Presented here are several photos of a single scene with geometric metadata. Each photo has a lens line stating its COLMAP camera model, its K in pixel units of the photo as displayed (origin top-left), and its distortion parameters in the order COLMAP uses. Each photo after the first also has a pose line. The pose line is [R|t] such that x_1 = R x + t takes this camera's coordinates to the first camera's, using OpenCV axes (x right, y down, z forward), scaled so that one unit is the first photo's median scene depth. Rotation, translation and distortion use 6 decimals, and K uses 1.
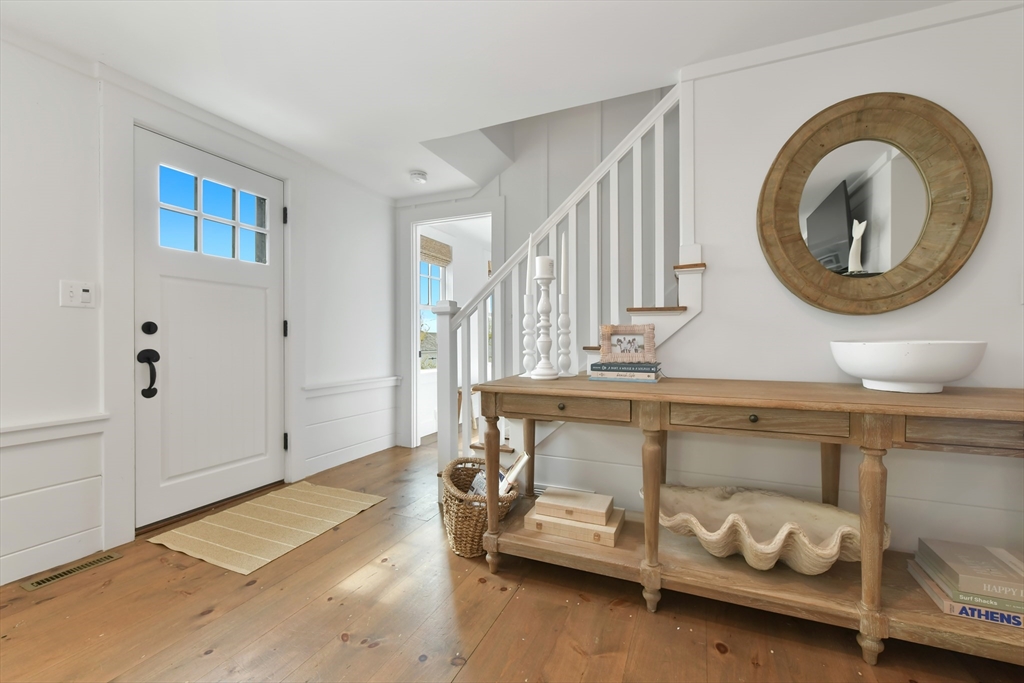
lens RADIAL K [[437.5, 0, 491.2], [0, 437.5, 344.0], [0, 0, 1]] dist [0.027561, -0.000499]
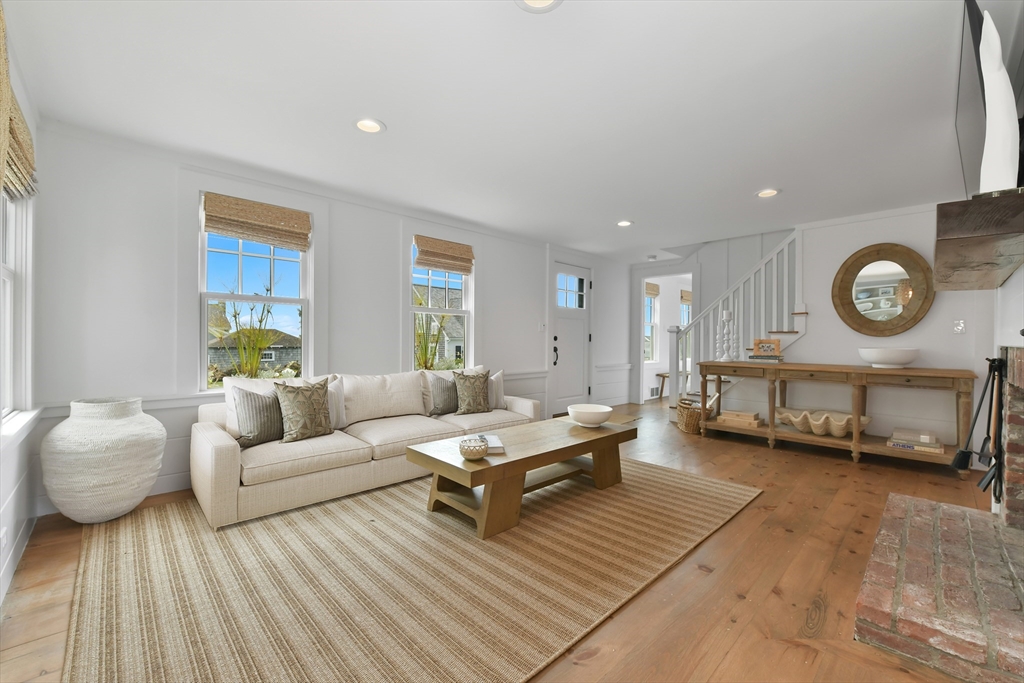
lens RADIAL K [[409.0, 0, 511.5], [0, 409.0, 342.3], [0, 0, 1]] dist [0.003278, -0.002953]
pose [[0.941540, 0.011793, -0.336694, -0.234380], [-0.013765, 0.999899, -0.003470, -0.002458], [0.336619, 0.007902, 0.941608, -1.502066]]
